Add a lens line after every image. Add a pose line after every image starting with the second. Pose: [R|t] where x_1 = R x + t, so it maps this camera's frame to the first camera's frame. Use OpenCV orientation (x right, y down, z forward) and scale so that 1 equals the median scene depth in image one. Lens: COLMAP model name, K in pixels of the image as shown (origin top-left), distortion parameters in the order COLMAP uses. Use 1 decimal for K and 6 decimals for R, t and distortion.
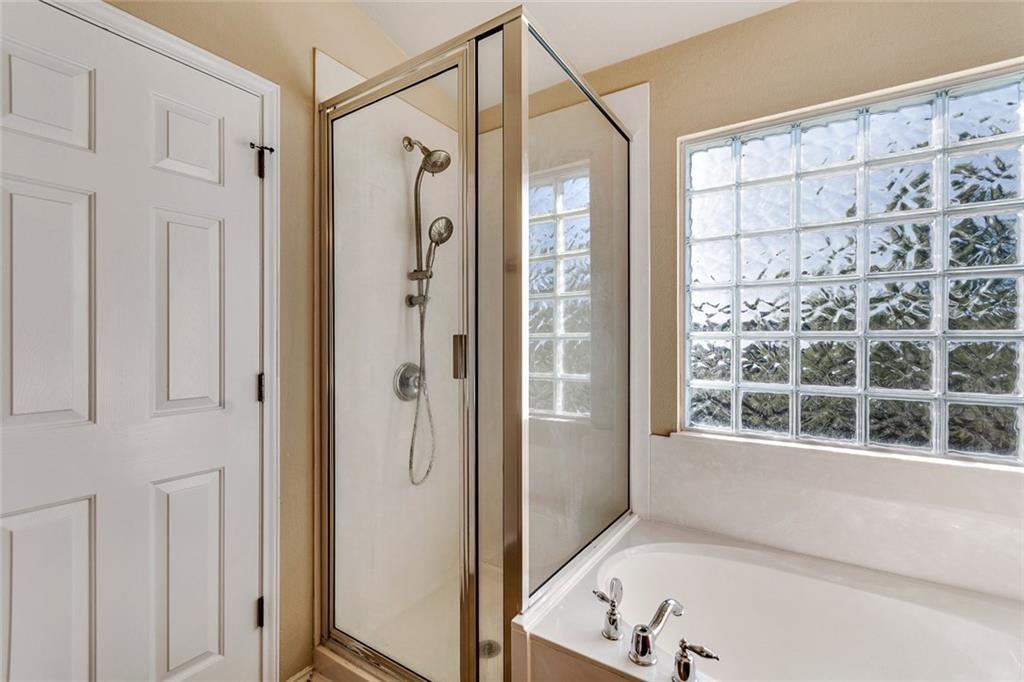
lens RADIAL K [[453.3, 0, 513.3], [0, 453.3, 341.7], [0, 0, 1]] dist [0.003149, -0.001346]
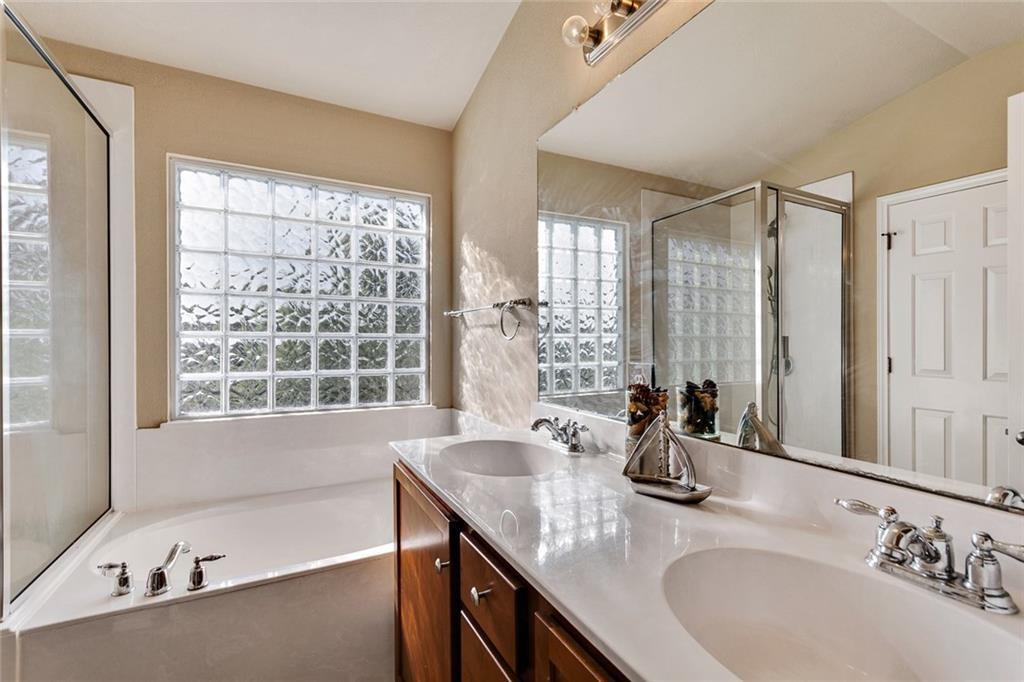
lens RADIAL K [[453.3, 0, 517.0], [0, 453.3, 343.6], [0, 0, 1]] dist [0.003149, -0.001346]
pose [[0.485886, -0.004538, 0.874011, -0.201106], [-0.000597, 0.999985, 0.005525, 0.003390], [-0.874022, -0.003207, 0.485875, -0.290799]]
